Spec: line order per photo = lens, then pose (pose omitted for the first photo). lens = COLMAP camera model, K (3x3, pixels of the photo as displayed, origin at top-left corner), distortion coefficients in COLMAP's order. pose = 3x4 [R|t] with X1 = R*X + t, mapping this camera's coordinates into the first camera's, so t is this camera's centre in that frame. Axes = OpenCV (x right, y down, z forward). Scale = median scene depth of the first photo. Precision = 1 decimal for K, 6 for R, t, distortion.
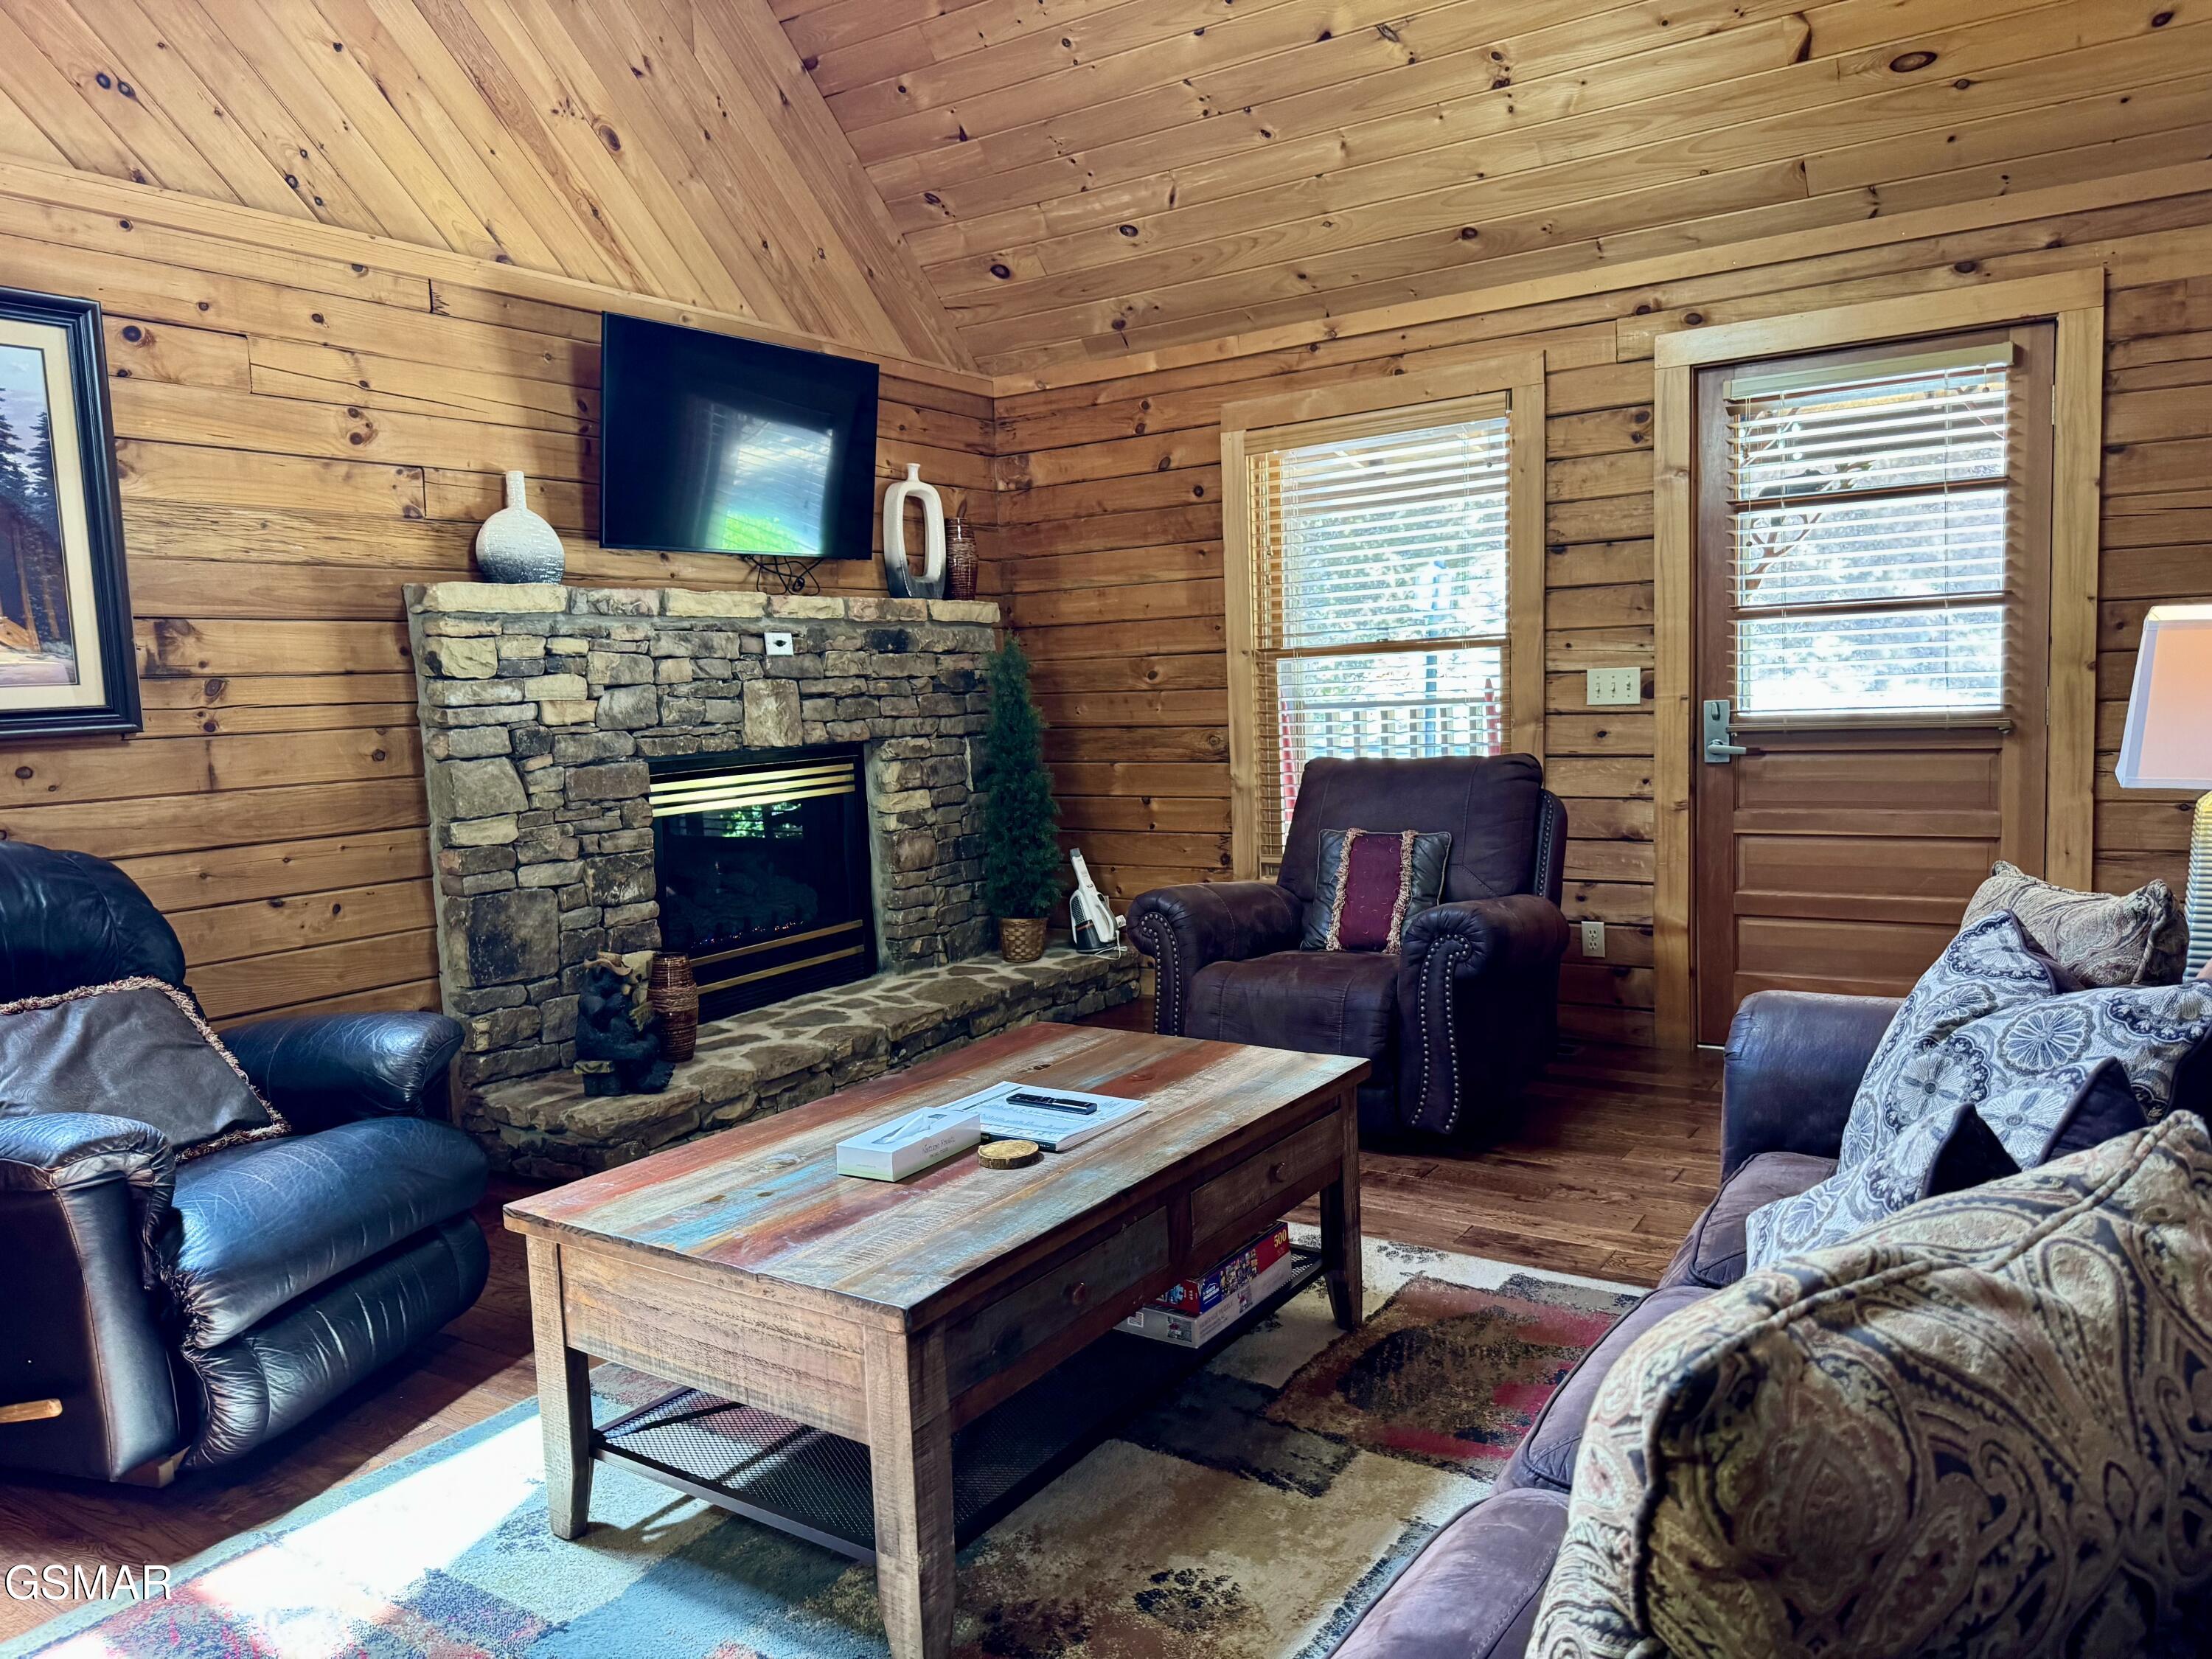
lens RADIAL K [[1532.7, 0, 1110.0], [0, 1532.7, 833.0], [0, 0, 1]] dist [0.112046, -0.178611]
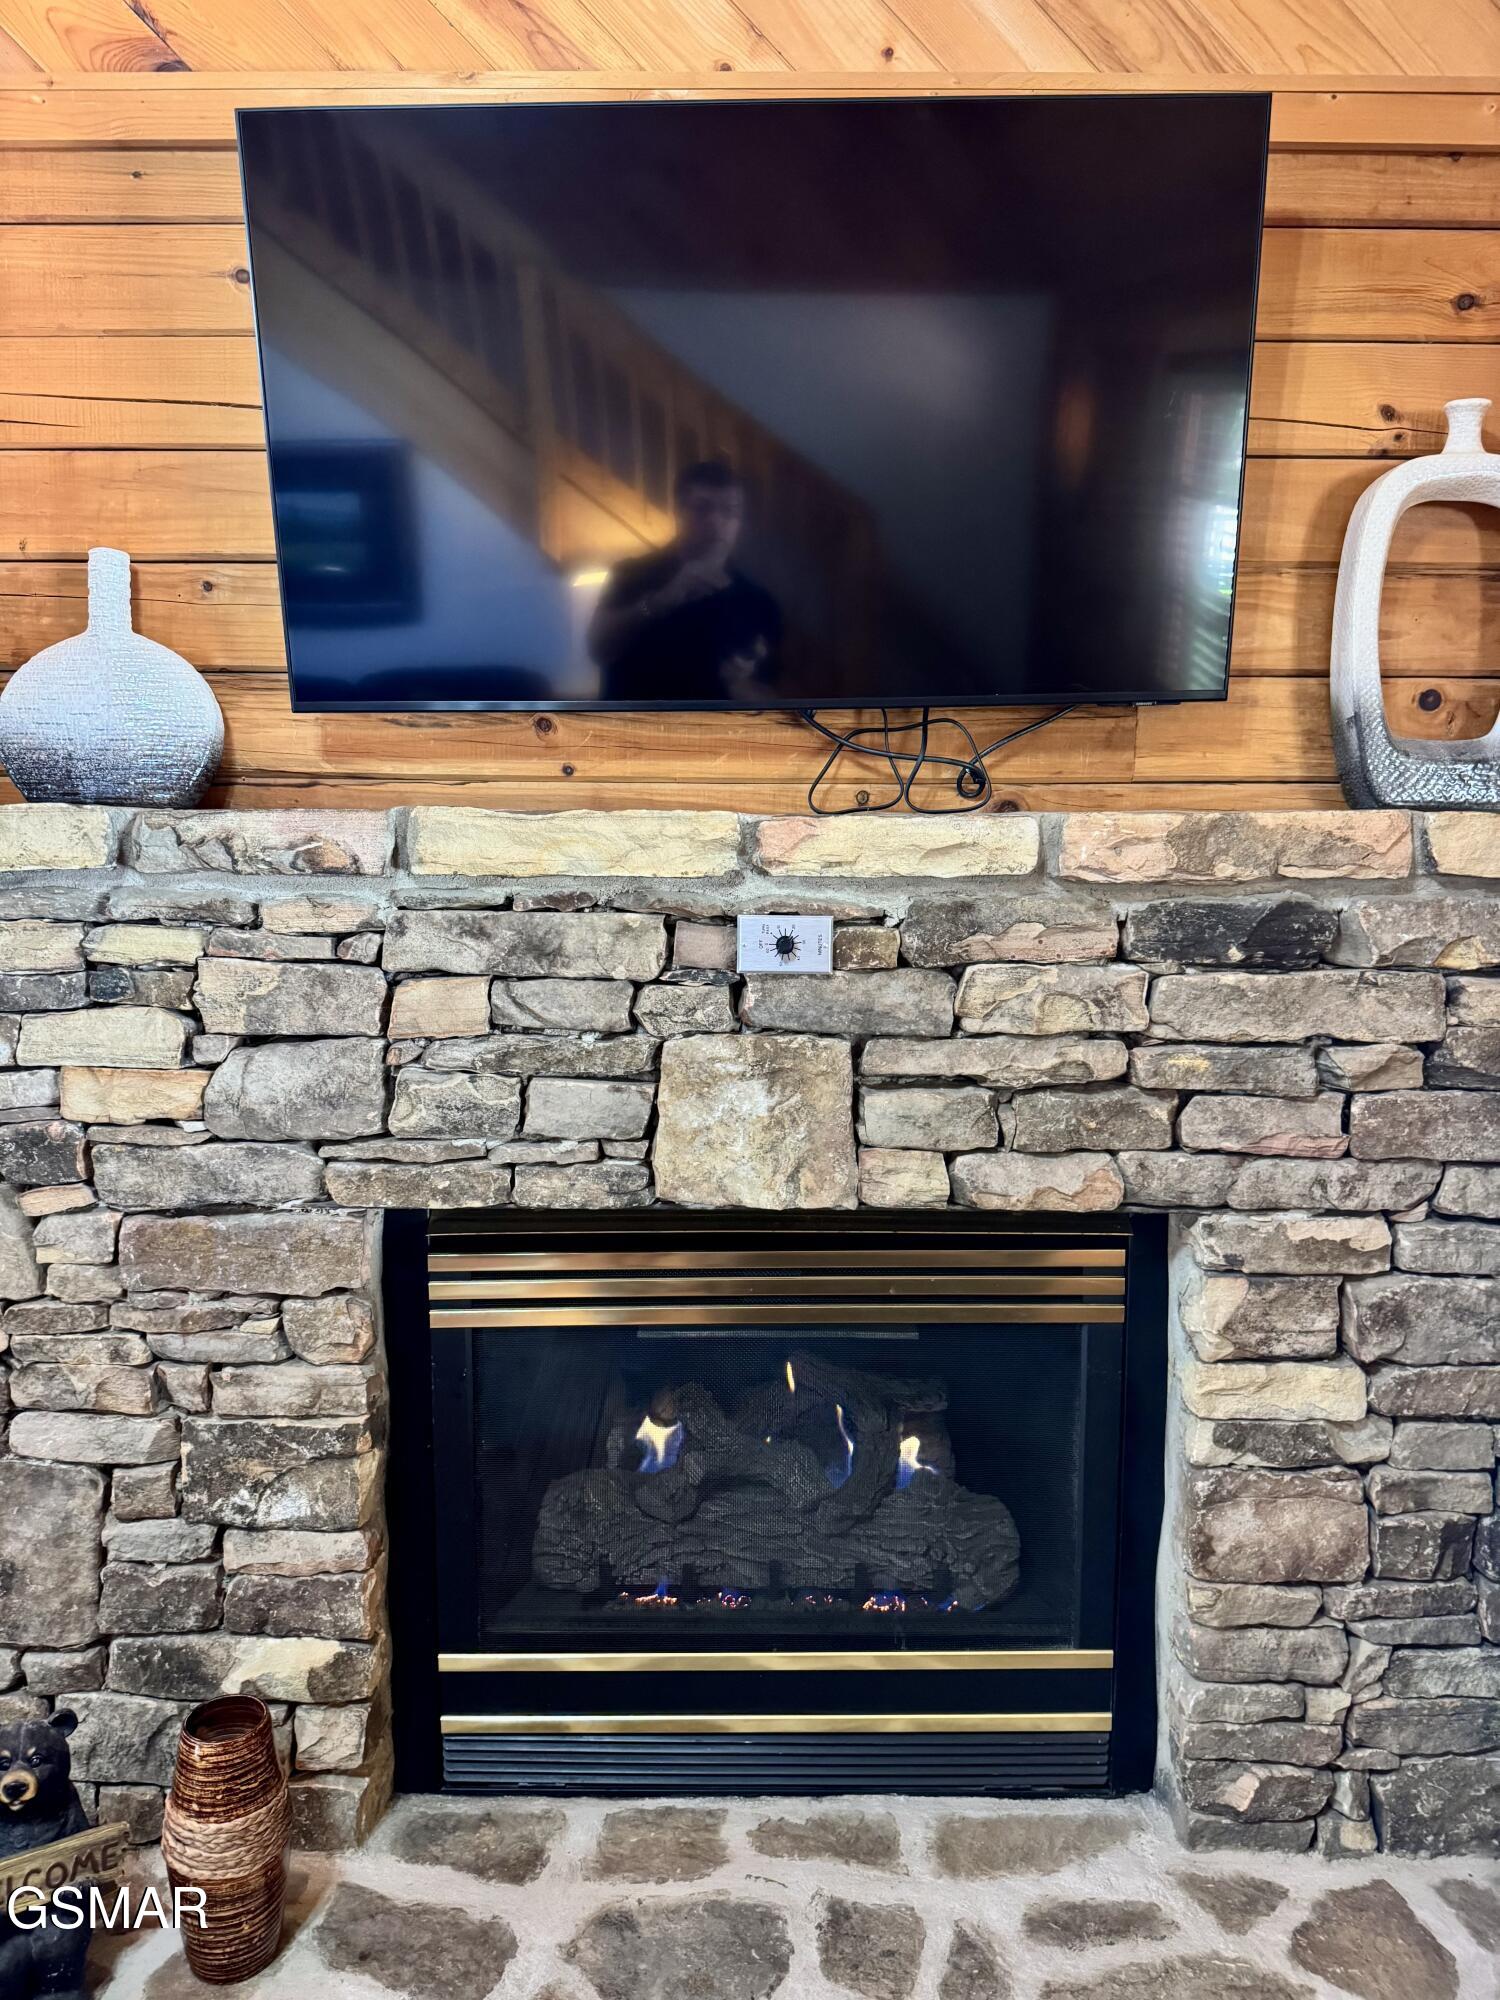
lens RADIAL K [[1385.8, 0, 743.7], [0, 1385.8, 1014.4], [0, 0, 1]] dist [0.112046, -0.178611]
pose [[0.548044, 0.139826, -0.824679, 0.064644], [-0.109347, 0.989444, 0.095096, -0.145185], [0.829271, 0.038060, 0.557549, 0.852597]]
